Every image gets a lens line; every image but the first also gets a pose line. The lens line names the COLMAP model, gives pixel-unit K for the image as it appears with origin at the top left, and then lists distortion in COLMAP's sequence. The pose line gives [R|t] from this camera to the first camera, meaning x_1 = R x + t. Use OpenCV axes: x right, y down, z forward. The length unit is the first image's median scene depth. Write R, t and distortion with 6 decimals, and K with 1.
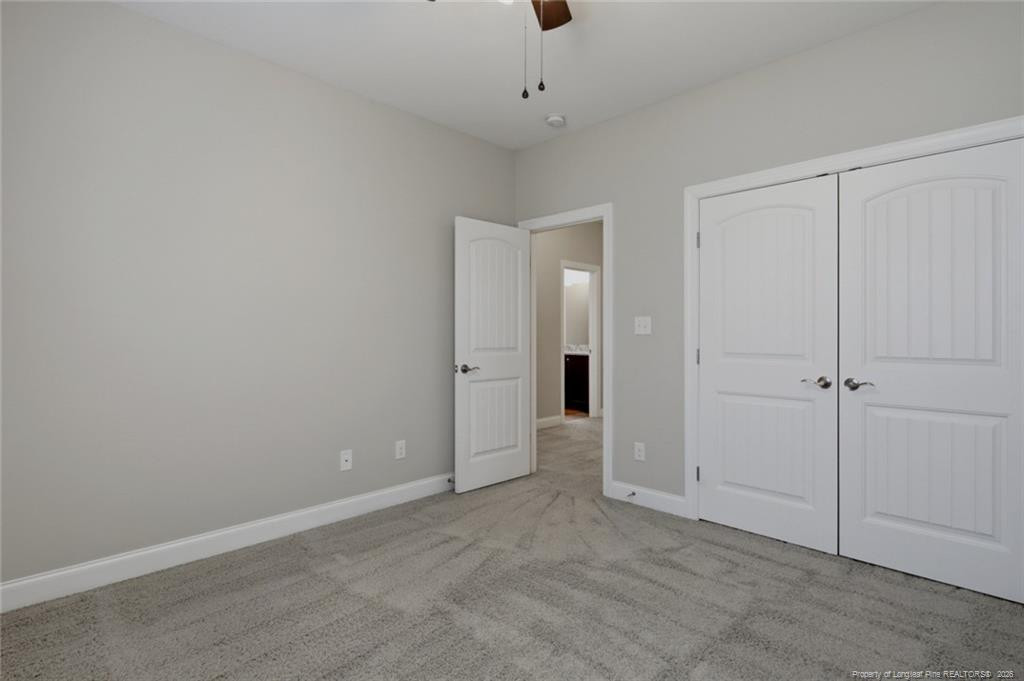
lens RADIAL K [[522.0, 0, 505.0], [0, 522.0, 330.9], [0, 0, 1]] dist [0.000933, -0.000027]
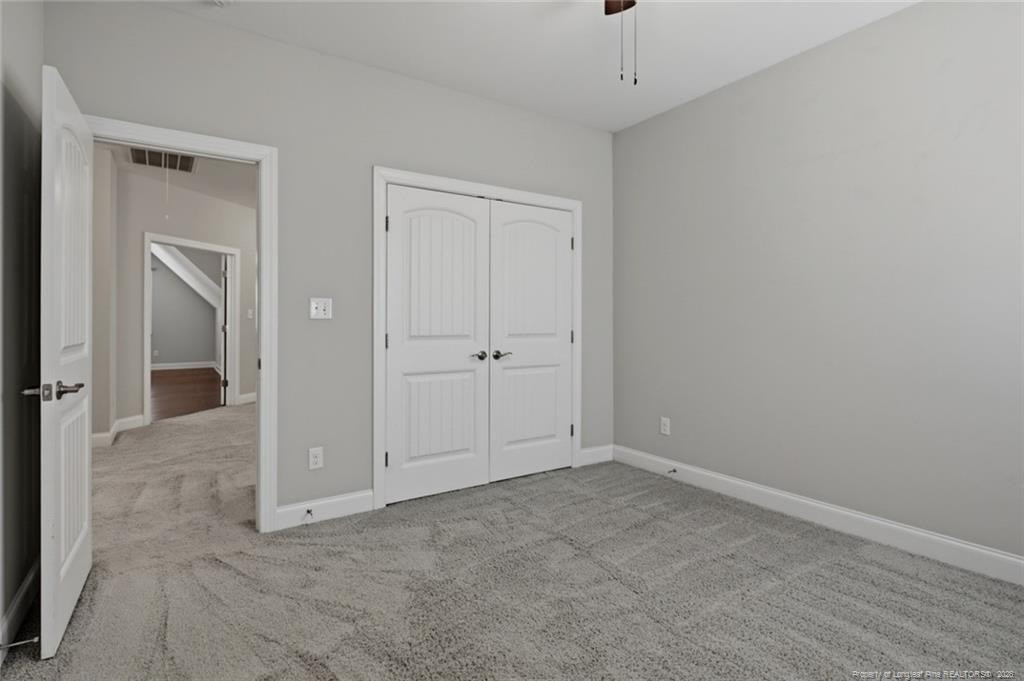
lens RADIAL K [[502.6, 0, 512.7], [0, 502.6, 321.9], [0, 0, 1]] dist [0.000346, -0.000838]
pose [[0.187595, 0.006799, 0.982223, -0.535226], [0.003732, 0.999964, -0.007635, 0.021262], [-0.982239, 0.005098, 0.187563, 0.600149]]
